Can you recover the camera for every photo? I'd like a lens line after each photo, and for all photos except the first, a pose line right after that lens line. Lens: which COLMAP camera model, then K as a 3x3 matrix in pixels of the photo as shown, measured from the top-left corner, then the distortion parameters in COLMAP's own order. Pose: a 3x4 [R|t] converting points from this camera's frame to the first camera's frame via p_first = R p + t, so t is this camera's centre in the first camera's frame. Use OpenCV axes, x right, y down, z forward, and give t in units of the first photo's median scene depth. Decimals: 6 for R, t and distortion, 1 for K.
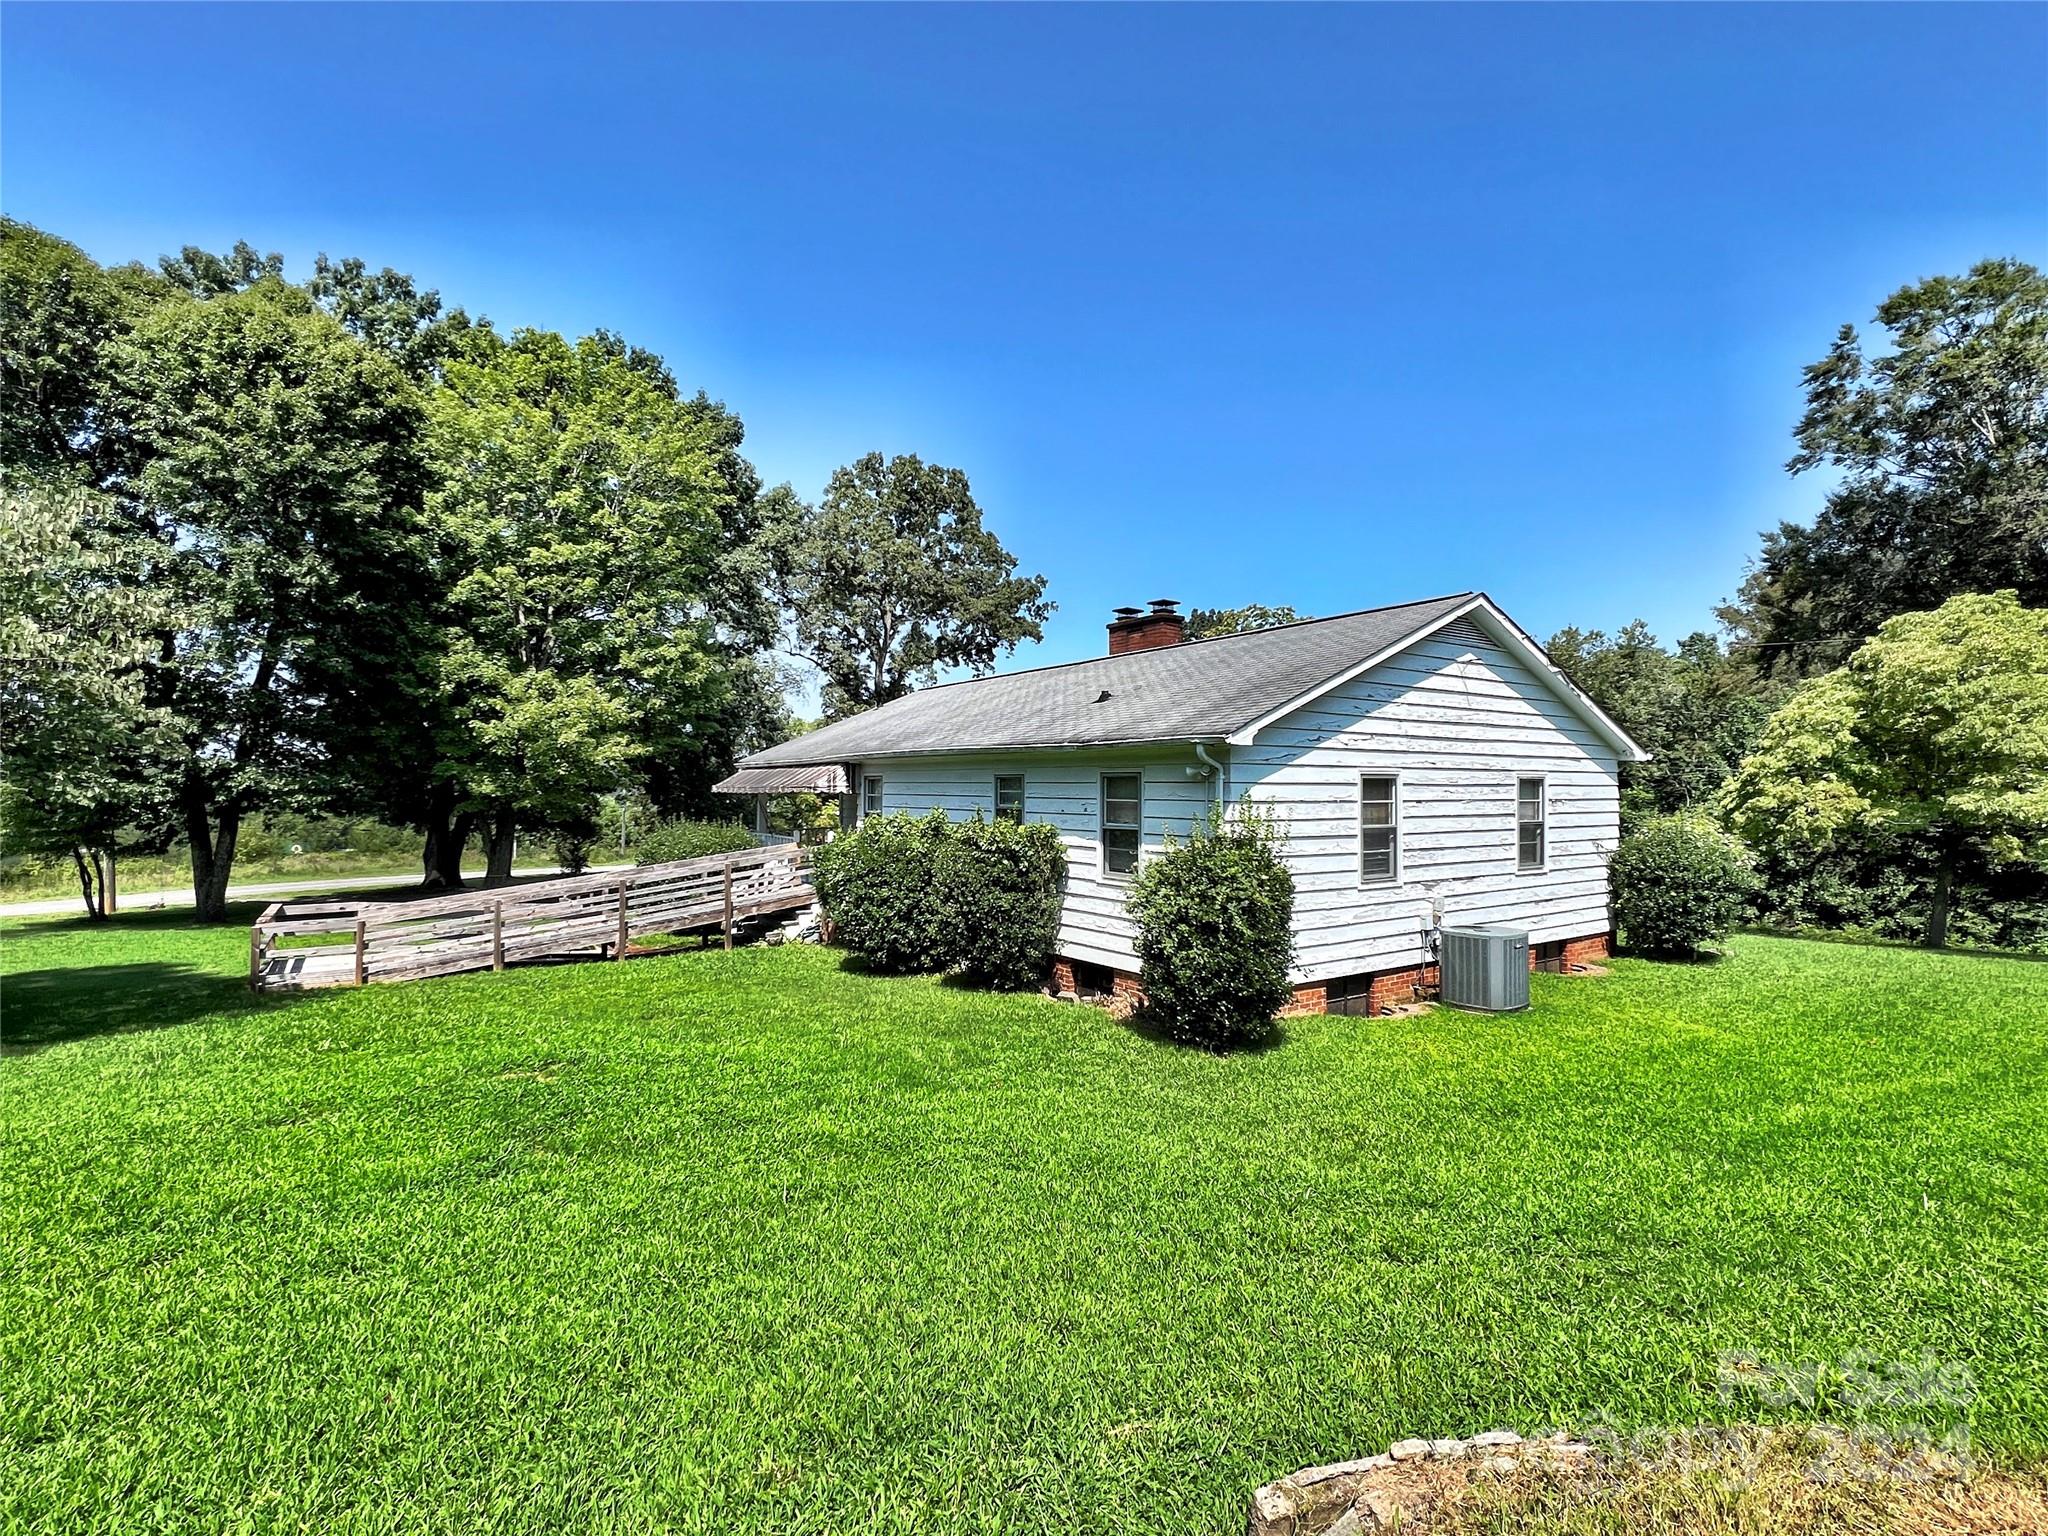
lens RADIAL K [[972.2, 0, 1023.9], [0, 972.2, 780.3], [0, 0, 1]] dist [-0.011637, -0.000160]
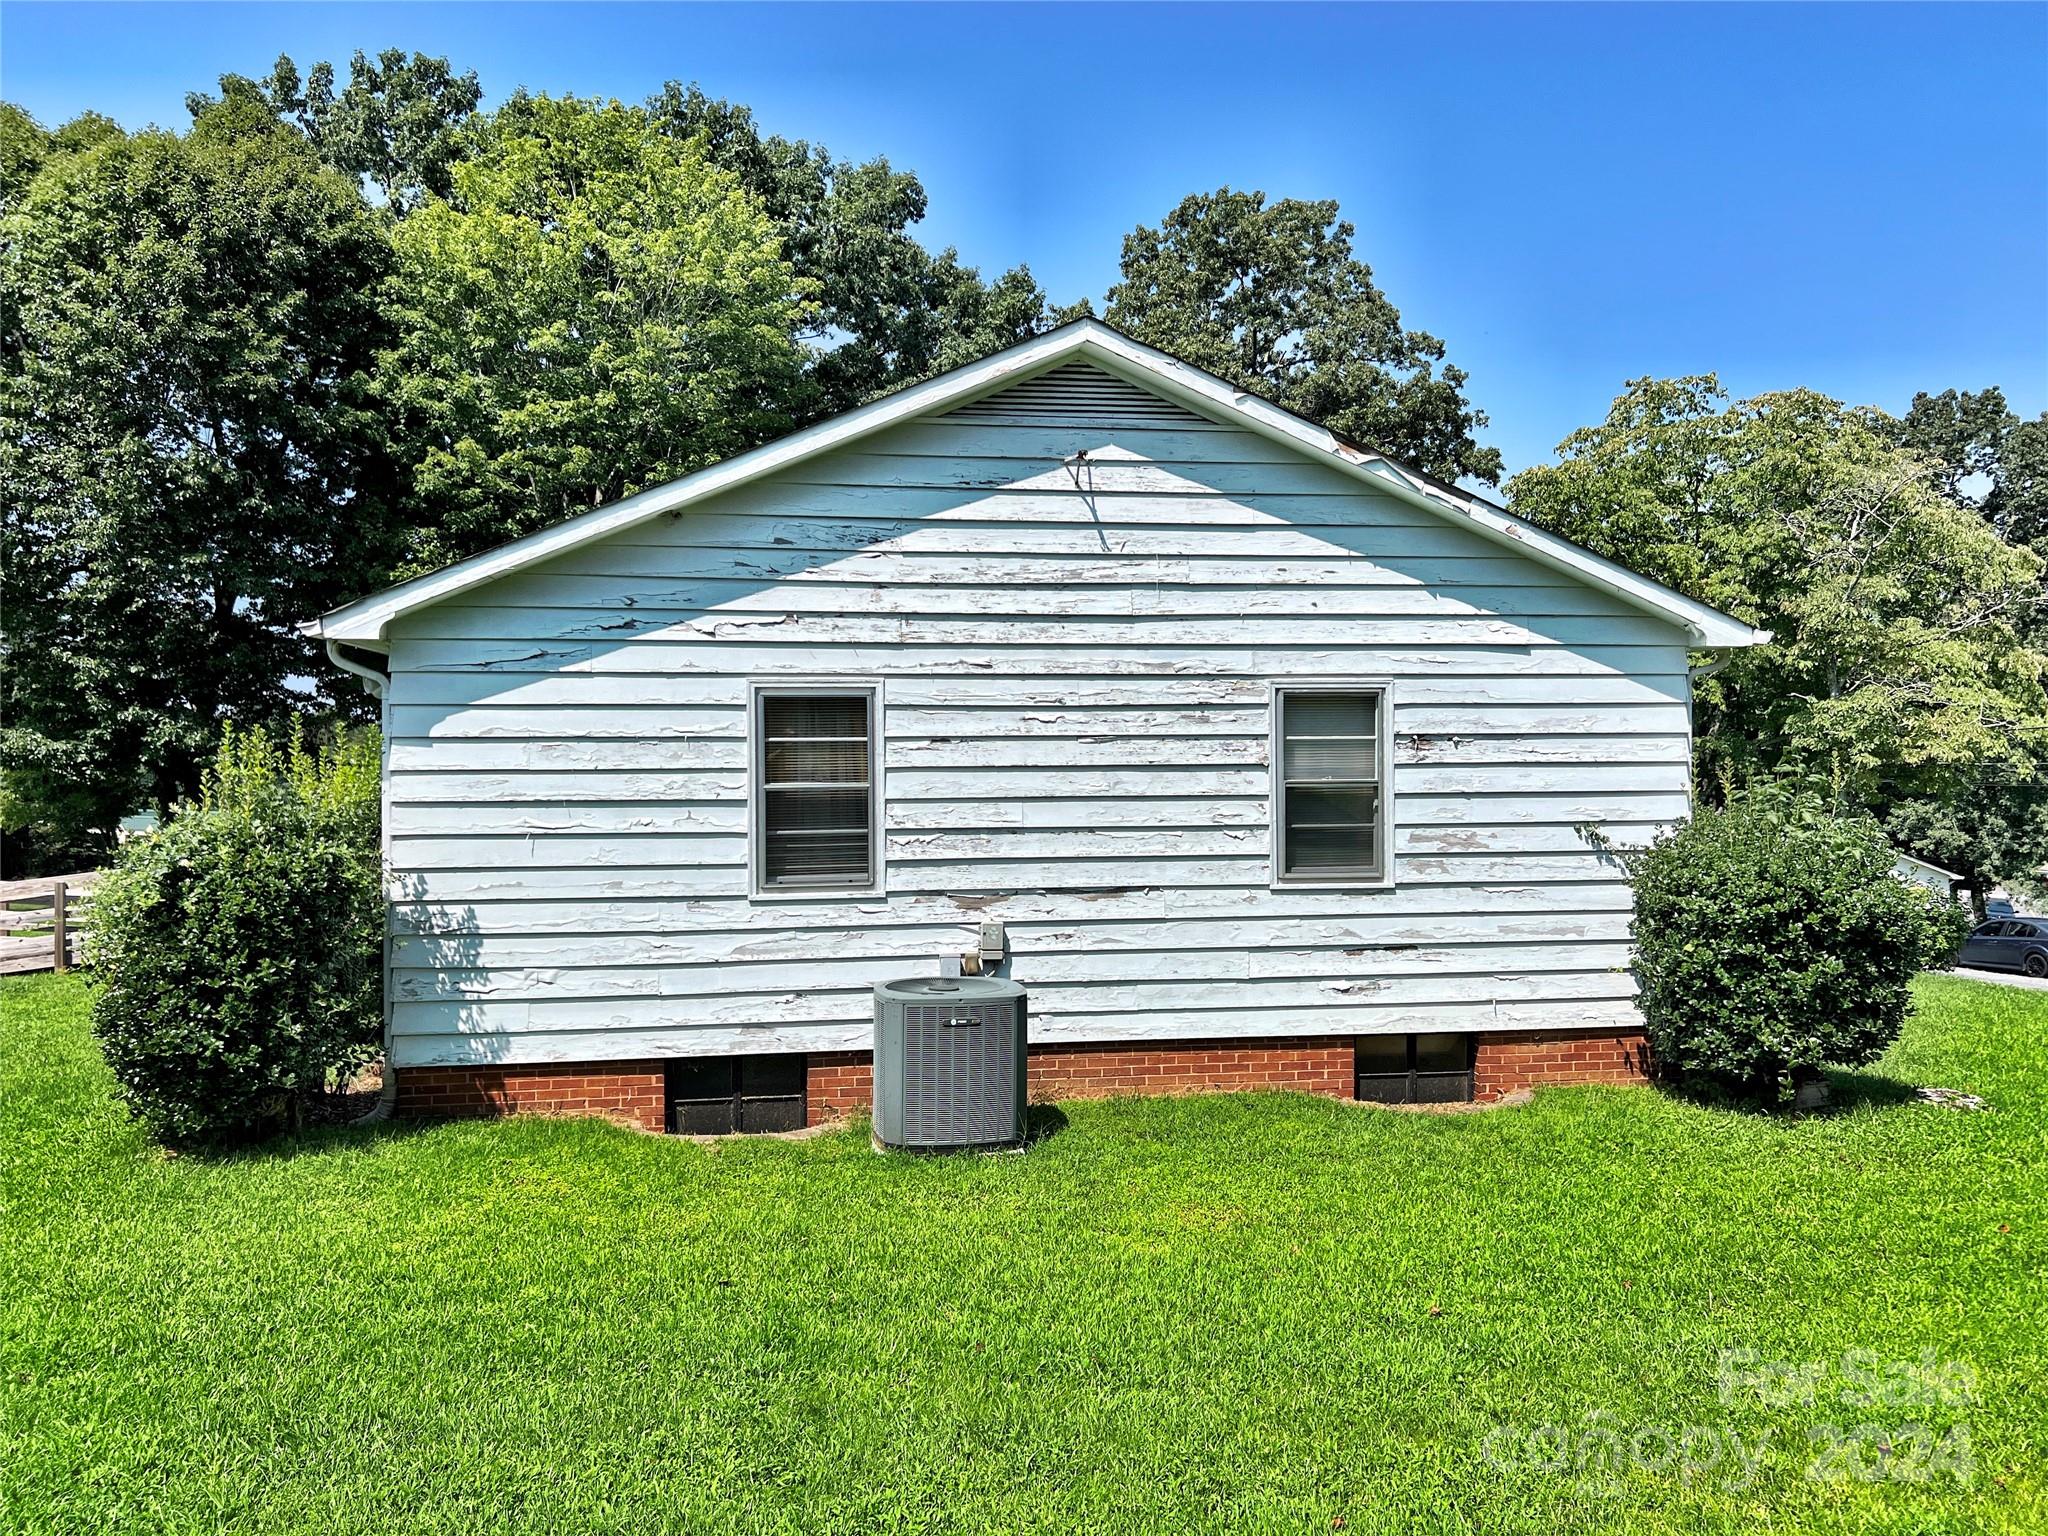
lens RADIAL K [[1550.5, 0, 1024.0], [0, 1550.5, 761.4], [0, 0, 1]] dist [0.018131, -0.001897]
pose [[0.901568, -0.003461, -0.432624, 0.708843], [0.010962, 0.999830, 0.014846, 0.019128], [0.432499, -0.018127, 0.901452, 0.235012]]
